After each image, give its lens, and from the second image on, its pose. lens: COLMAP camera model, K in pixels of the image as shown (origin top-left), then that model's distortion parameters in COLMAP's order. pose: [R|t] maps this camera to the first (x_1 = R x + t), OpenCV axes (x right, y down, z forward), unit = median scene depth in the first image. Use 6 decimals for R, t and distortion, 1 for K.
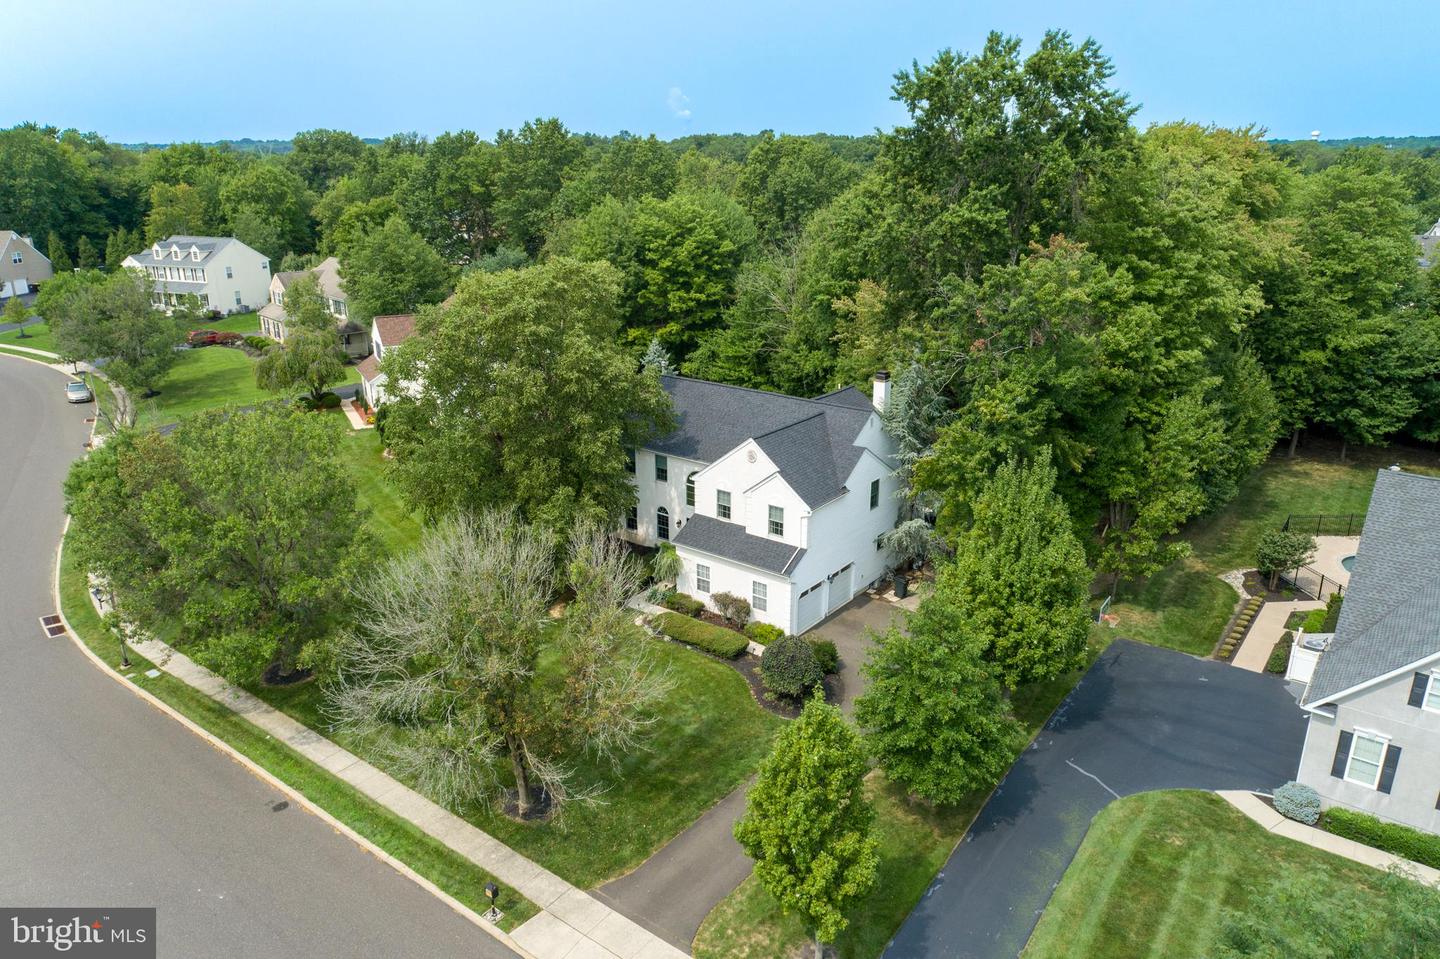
lens RADIAL K [[978.1, 0, 720.0], [0, 978.1, 479.5], [0, 0, 1]] dist [-0.000684, 0.011102]
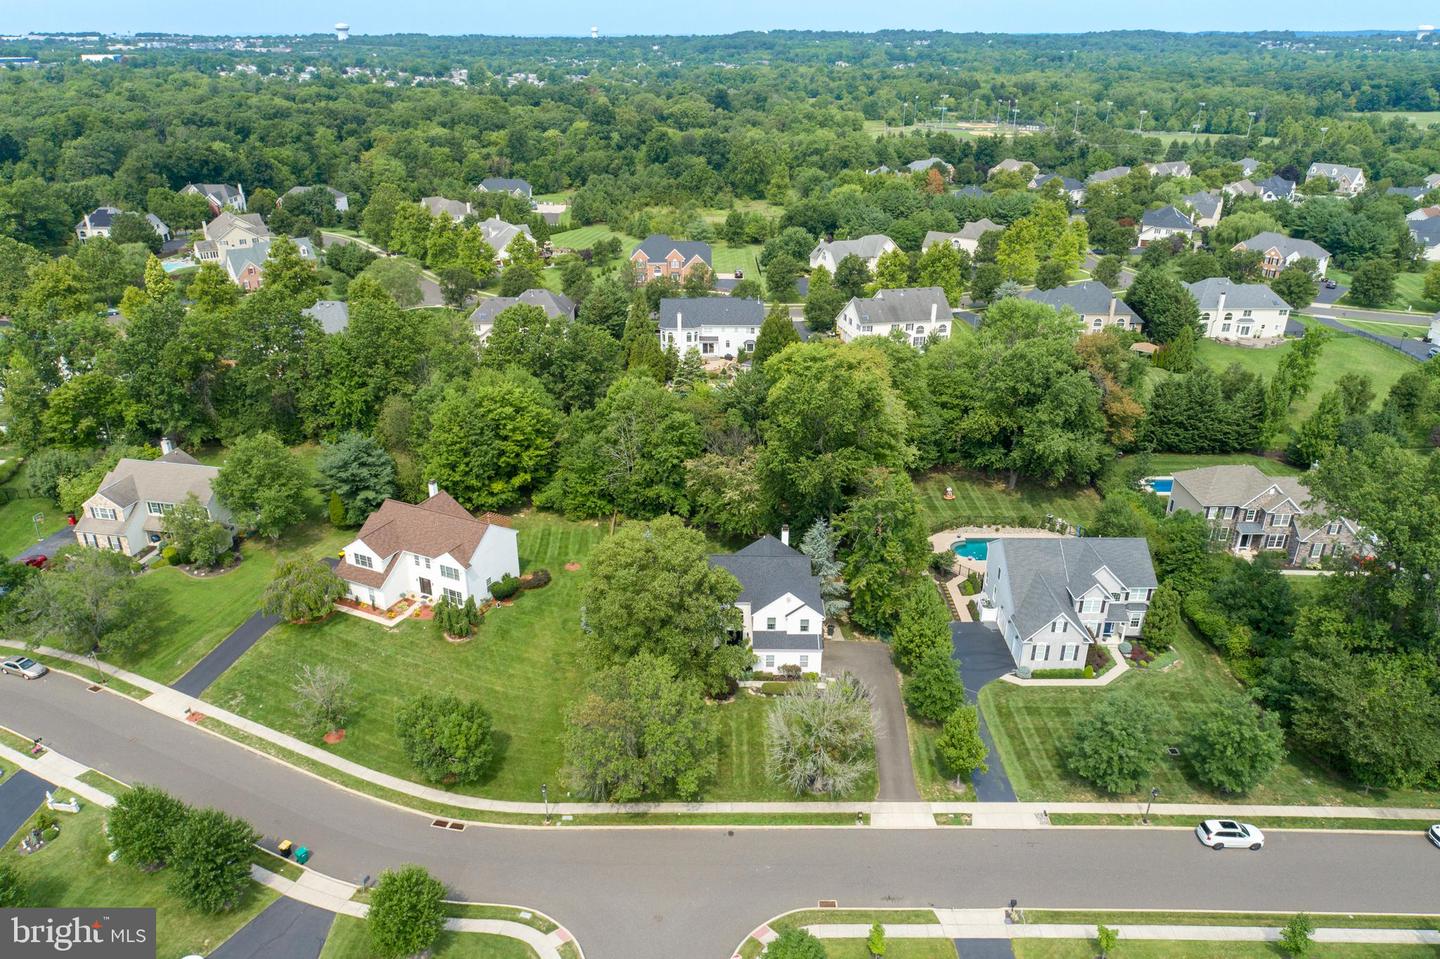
lens RADIAL K [[978.1, 0, 720.0], [0, 978.1, 479.5], [0, 0, 1]] dist [-0.000684, 0.011102]
pose [[0.796986, -0.246787, 0.551279, -1.142978], [0.186423, 0.968664, 0.164122, -0.626249], [-0.574508, -0.028032, 0.818019, -0.605336]]
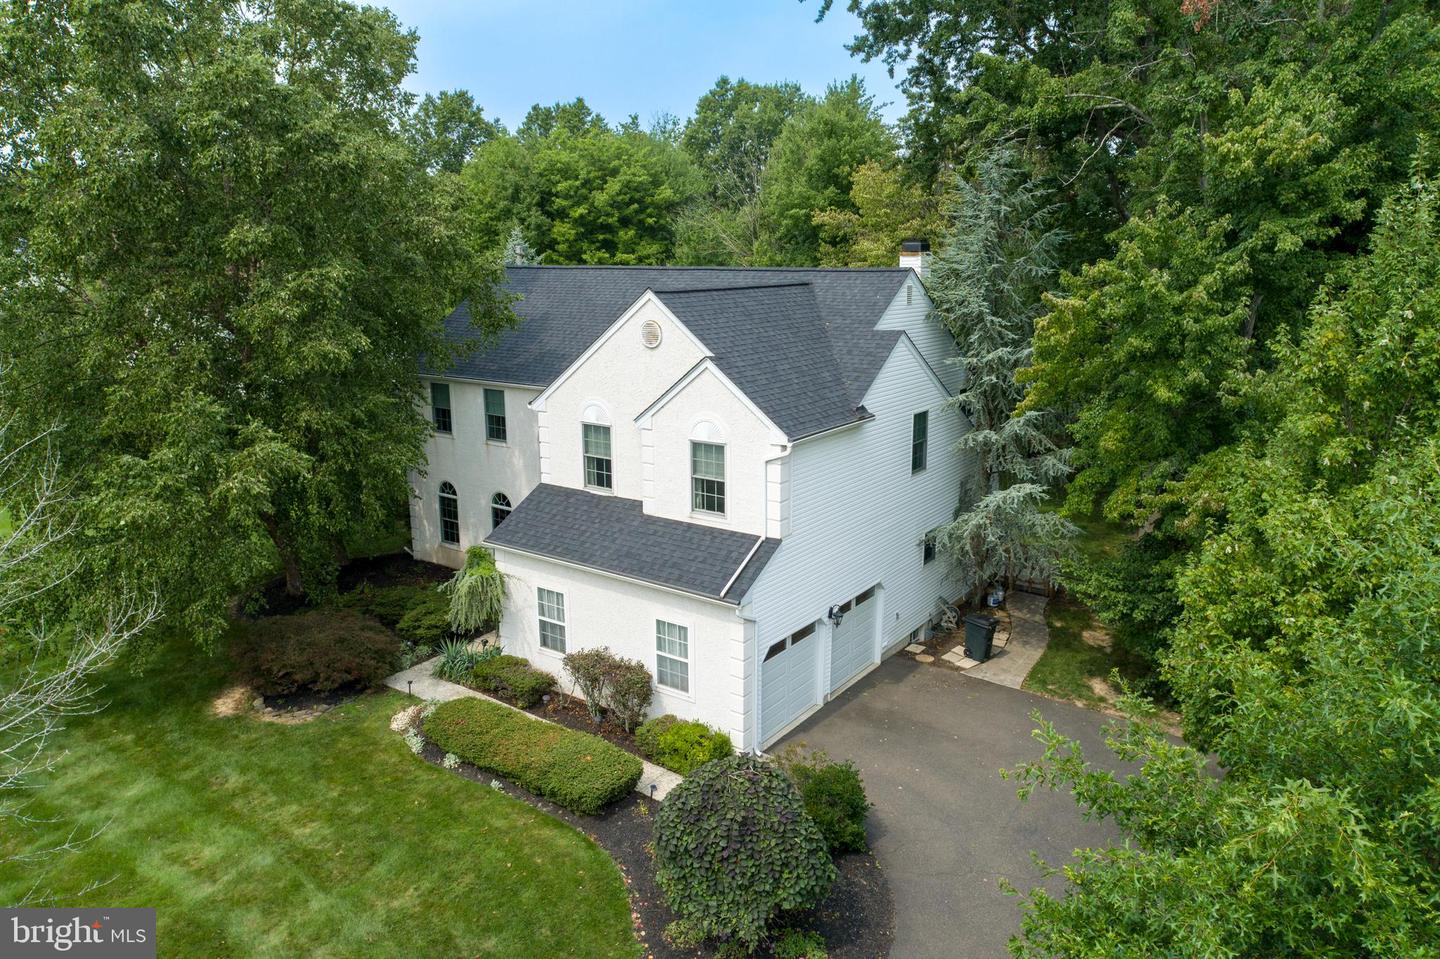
lens RADIAL K [[978.1, 0, 720.0], [0, 978.1, 479.5], [0, 0, 1]] dist [-0.000684, 0.011102]
pose [[0.999558, -0.010041, 0.027991, 0.048560], [0.012568, 0.995716, -0.091604, 0.079475], [-0.026952, 0.091915, 0.995402, 0.549800]]
